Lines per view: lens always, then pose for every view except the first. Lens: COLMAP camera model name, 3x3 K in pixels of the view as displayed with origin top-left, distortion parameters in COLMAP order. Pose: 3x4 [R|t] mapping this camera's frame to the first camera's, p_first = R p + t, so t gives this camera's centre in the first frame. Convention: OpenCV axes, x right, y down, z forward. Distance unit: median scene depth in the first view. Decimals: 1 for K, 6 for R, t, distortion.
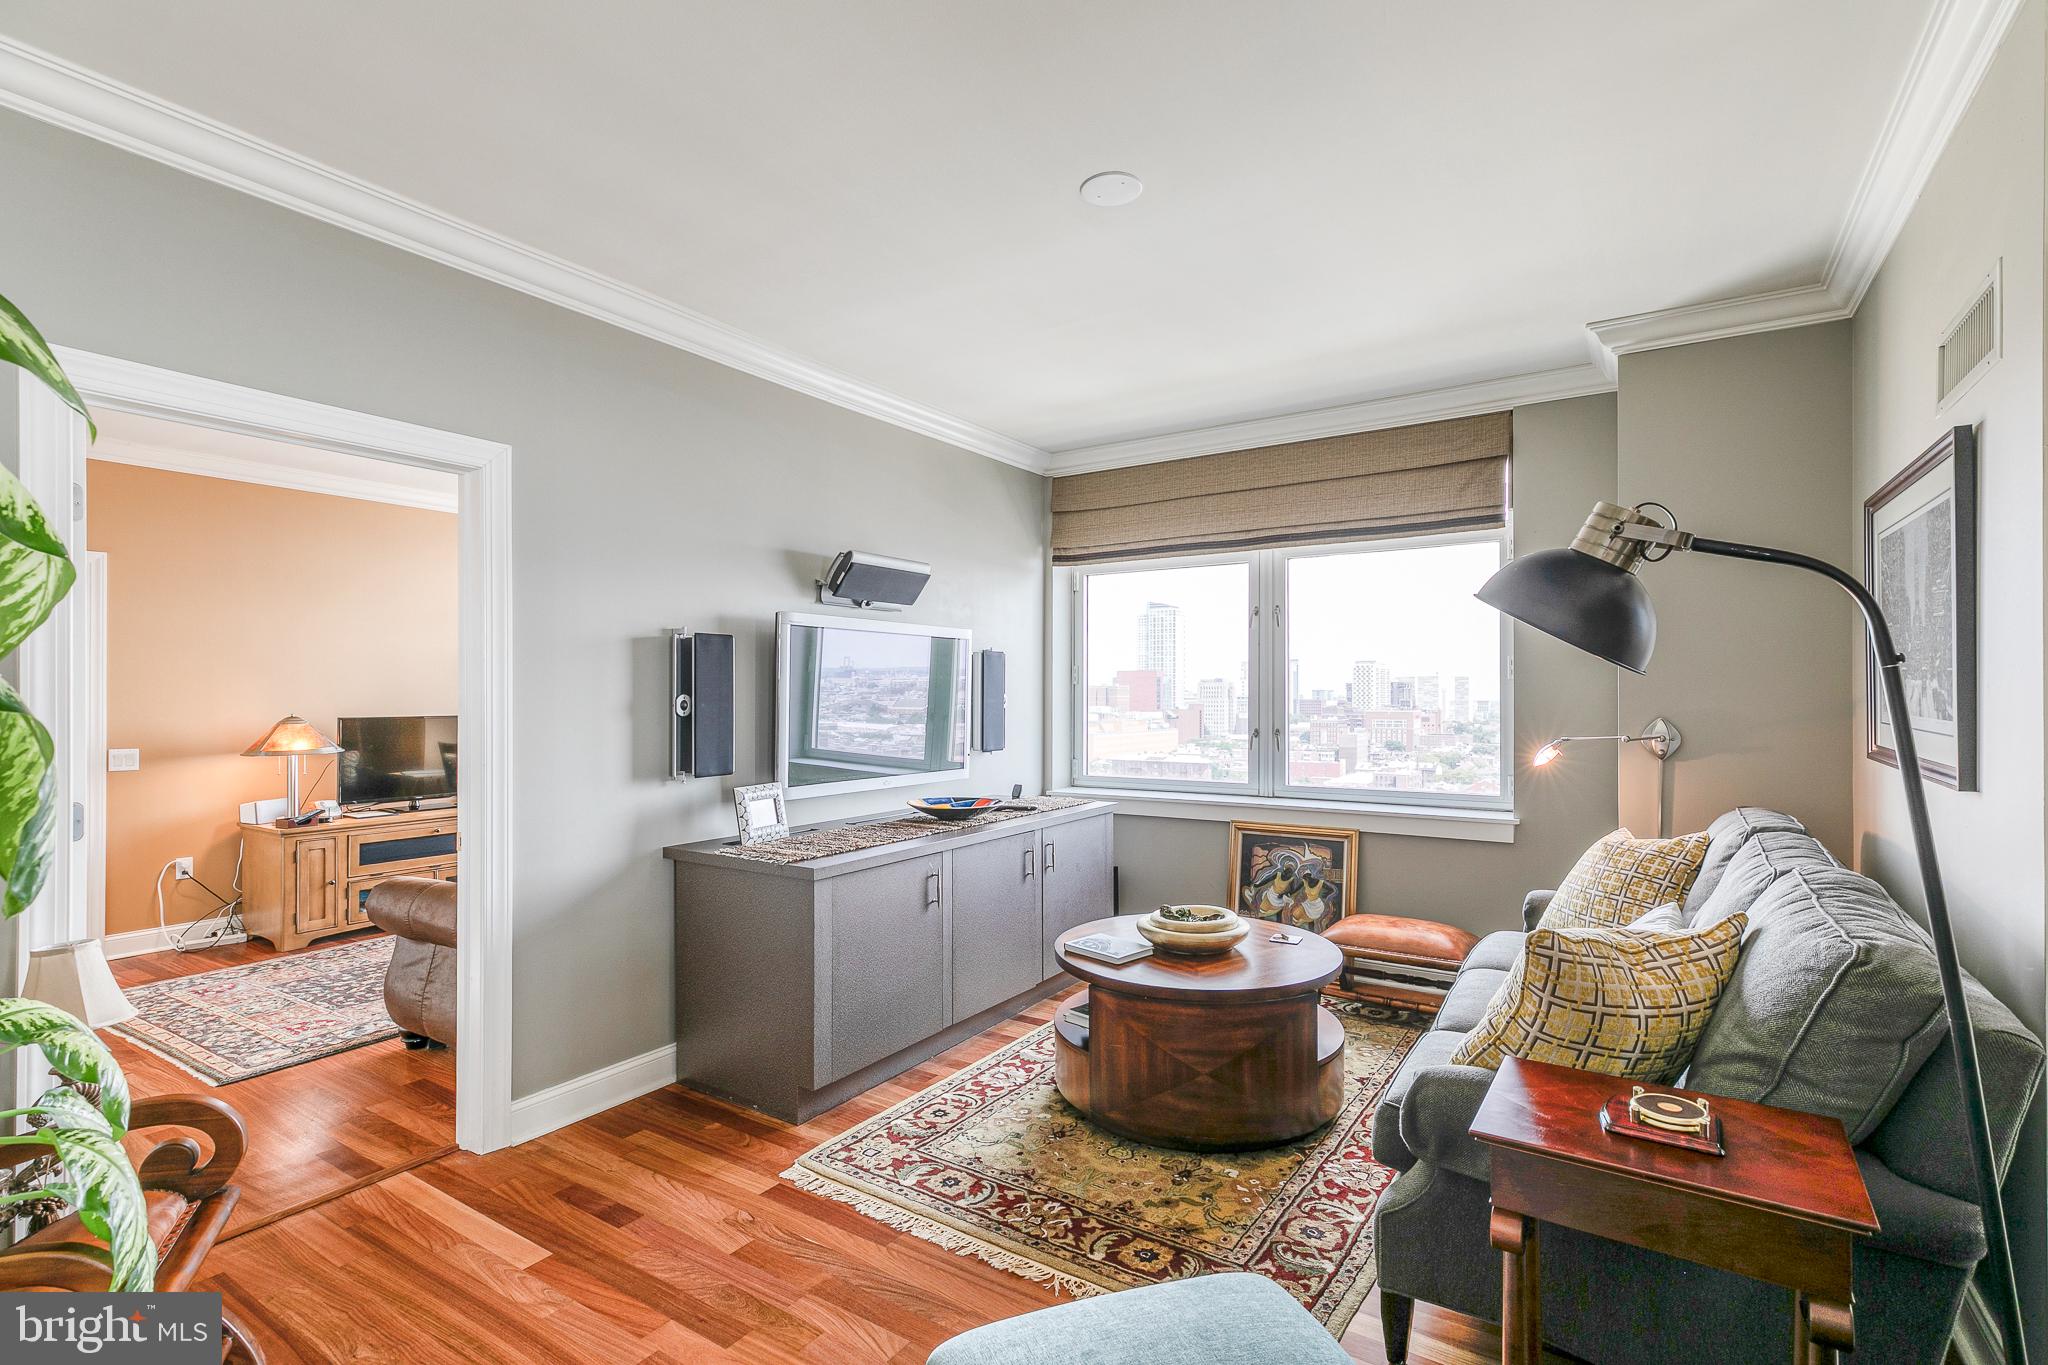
lens RADIAL K [[959.8, 0, 1043.8], [0, 959.8, 705.0], [0, 0, 1]] dist [0.007256, 0.000734]
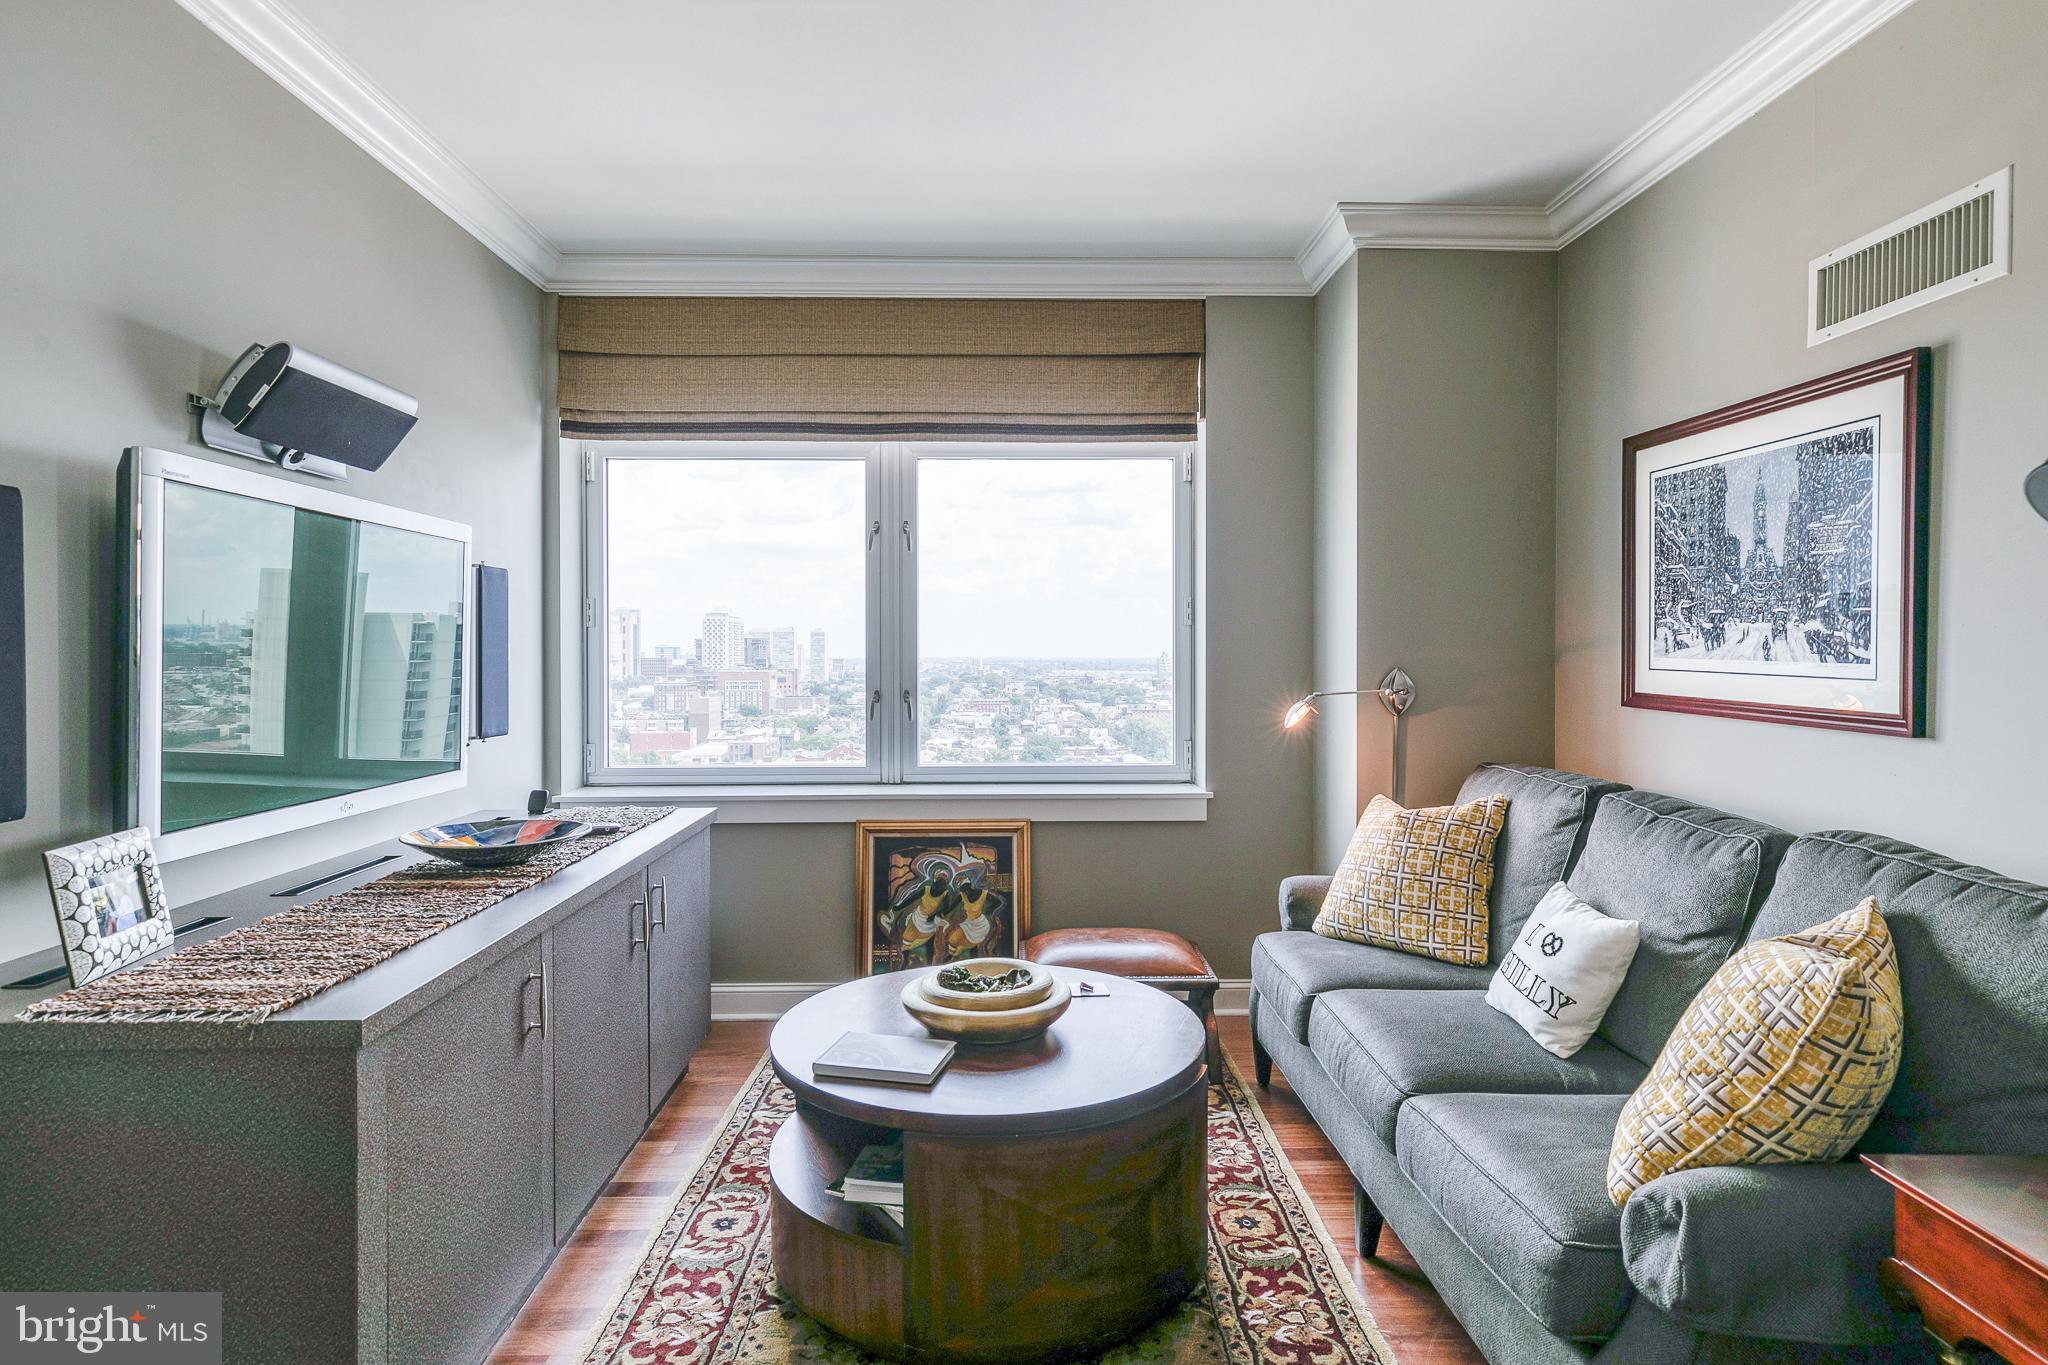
lens RADIAL K [[1127.1, 0, 1017.0], [0, 1127.1, 676.1], [0, 0, 1]] dist [0.004175, 0.000425]
pose [[0.832774, -0.012089, 0.553481, -0.177557], [0.006387, 0.999905, 0.012230, 0.004654], [-0.553576, -0.006649, 0.832772, 0.259199]]
